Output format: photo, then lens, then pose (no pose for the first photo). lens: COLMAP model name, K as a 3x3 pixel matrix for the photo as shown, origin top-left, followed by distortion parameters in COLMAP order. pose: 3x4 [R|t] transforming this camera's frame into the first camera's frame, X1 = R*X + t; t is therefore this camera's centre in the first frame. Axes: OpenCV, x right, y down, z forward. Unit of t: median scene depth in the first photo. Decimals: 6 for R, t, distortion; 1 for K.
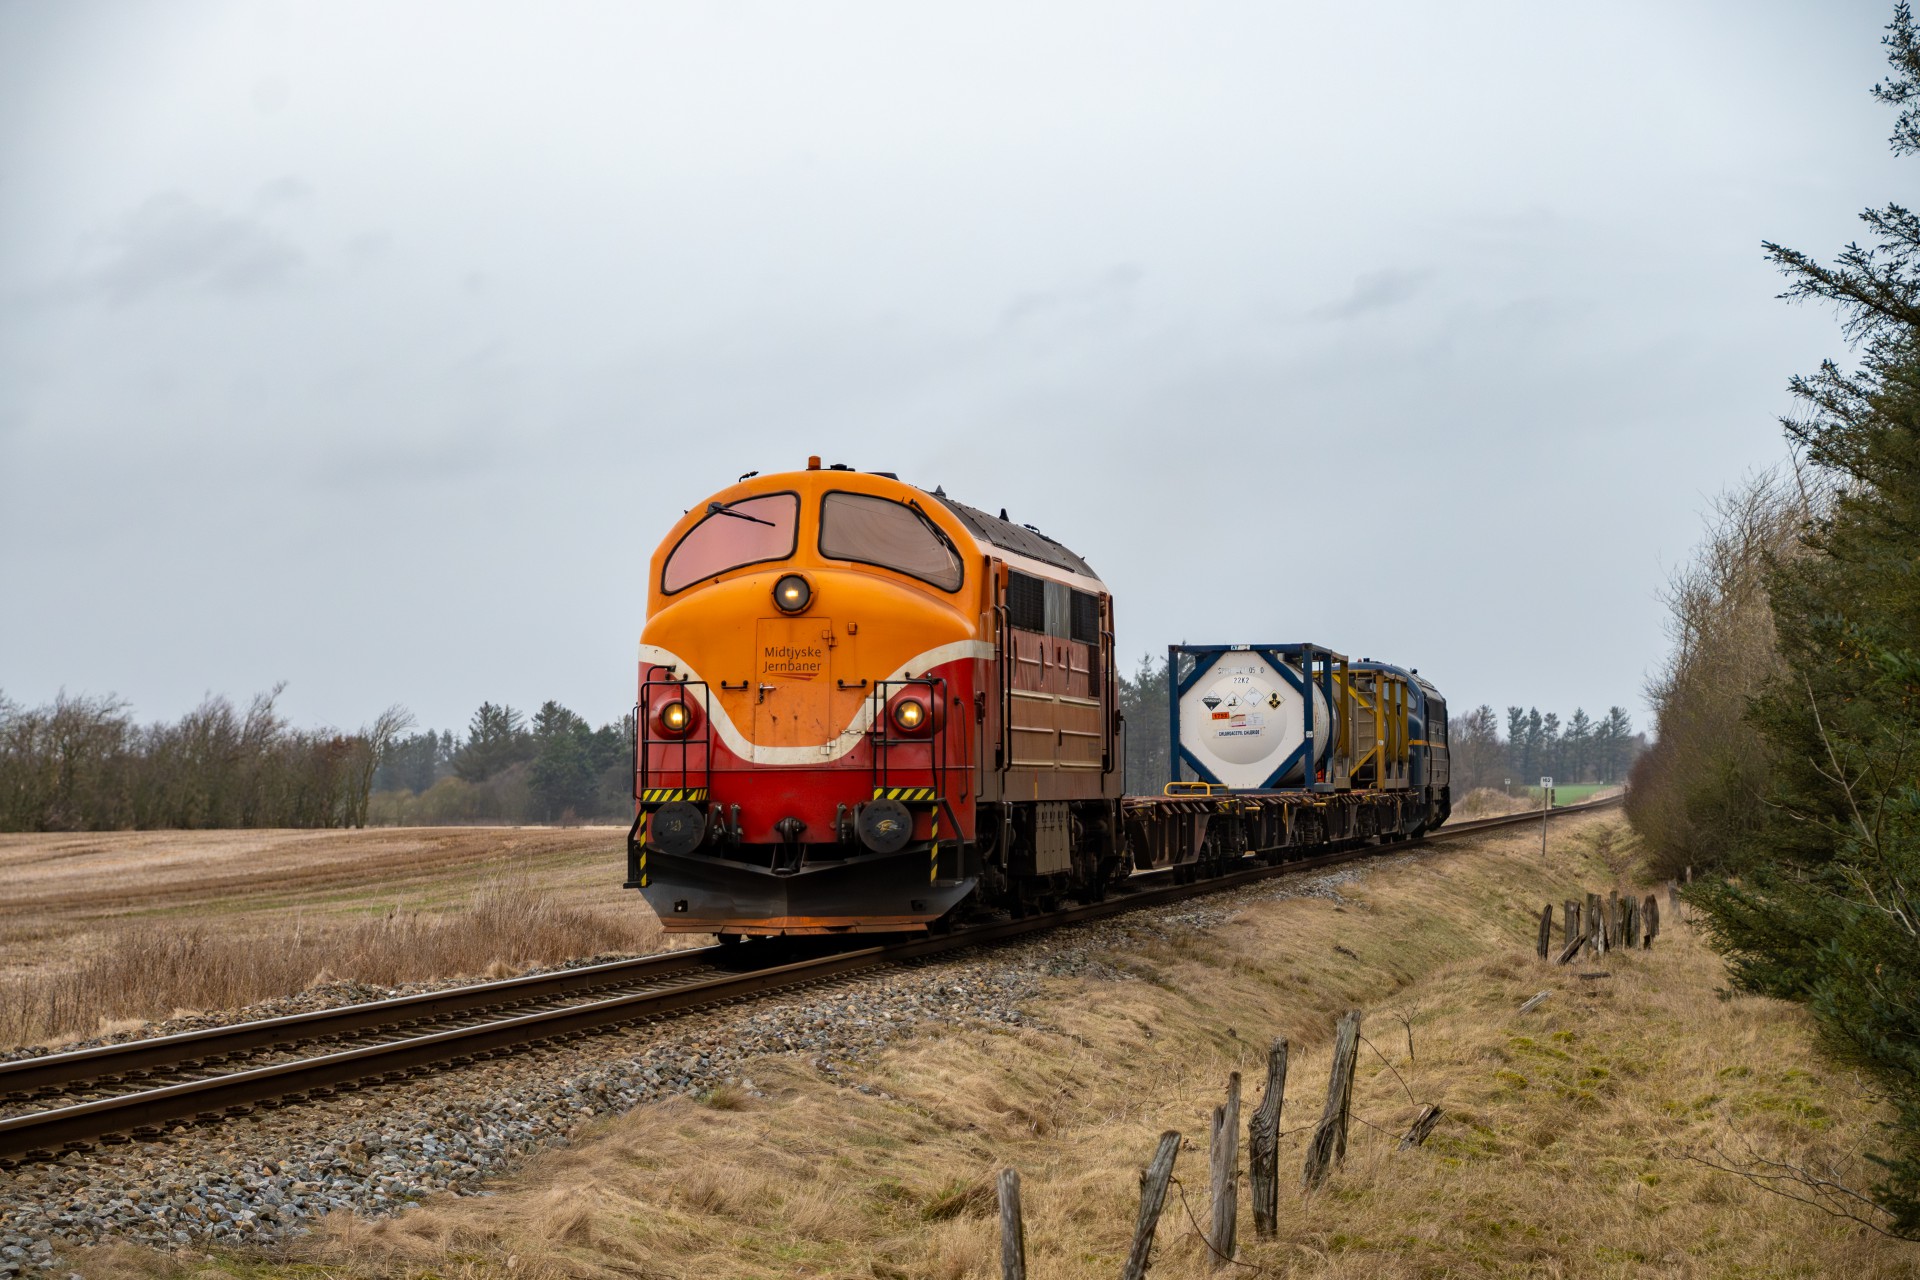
lens RADIAL K [[6402.4, 0, 960.2], [0, 6402.4, 372.9], [0, 0, 1]] dist [-0.018617, 2.470044]
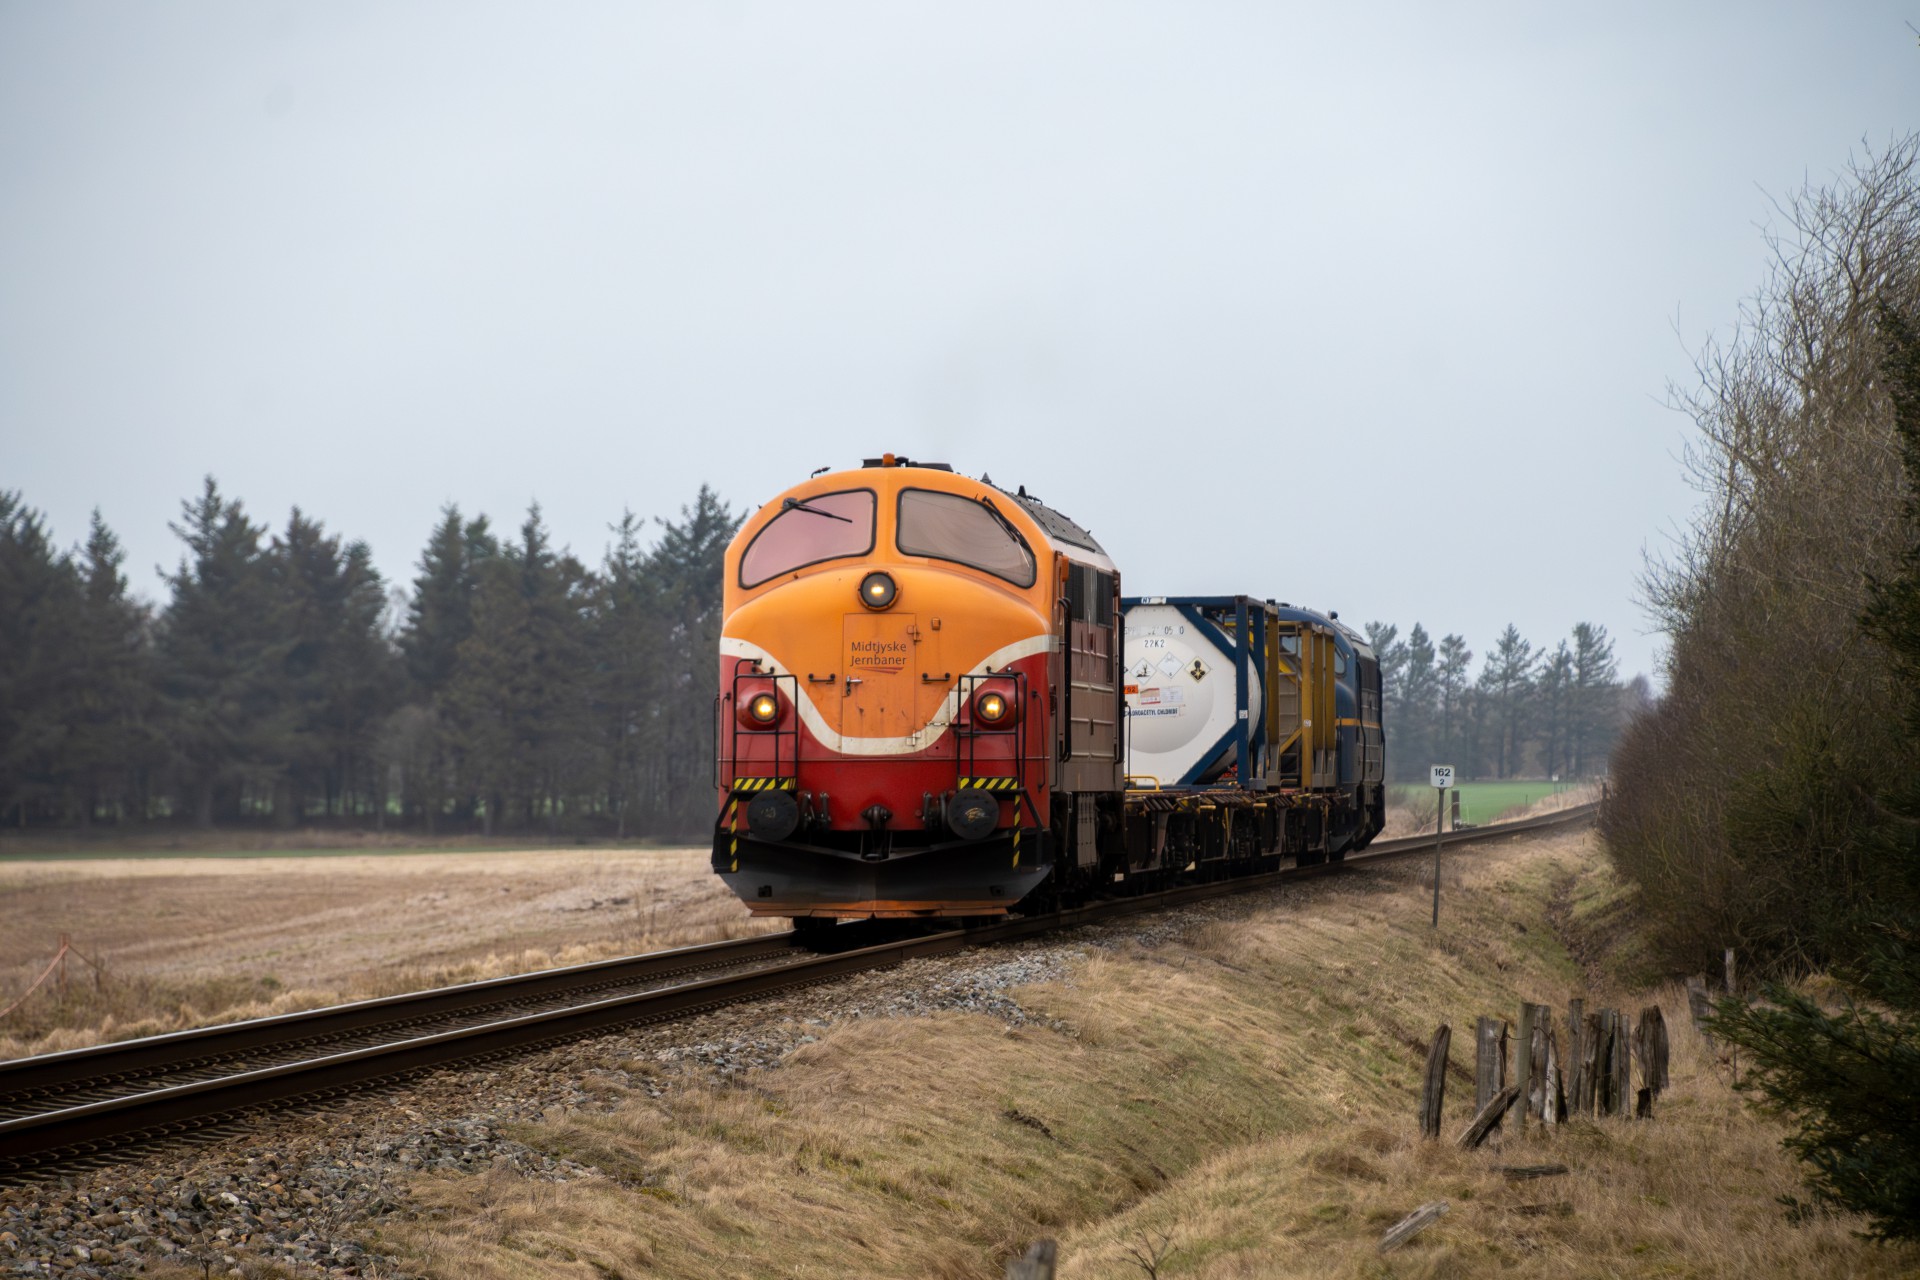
lens RADIAL K [[14292.3, 0, 960.0], [0, 14292.3, 640.0], [0, 0, 1]] dist [0.627013, -7.721982]
pose [[0.998240, 0.004098, 0.059163, -0.011933], [-0.007314, 0.998500, 0.054258, -0.006618], [-0.058852, -0.054595, 0.996773, -0.104121]]
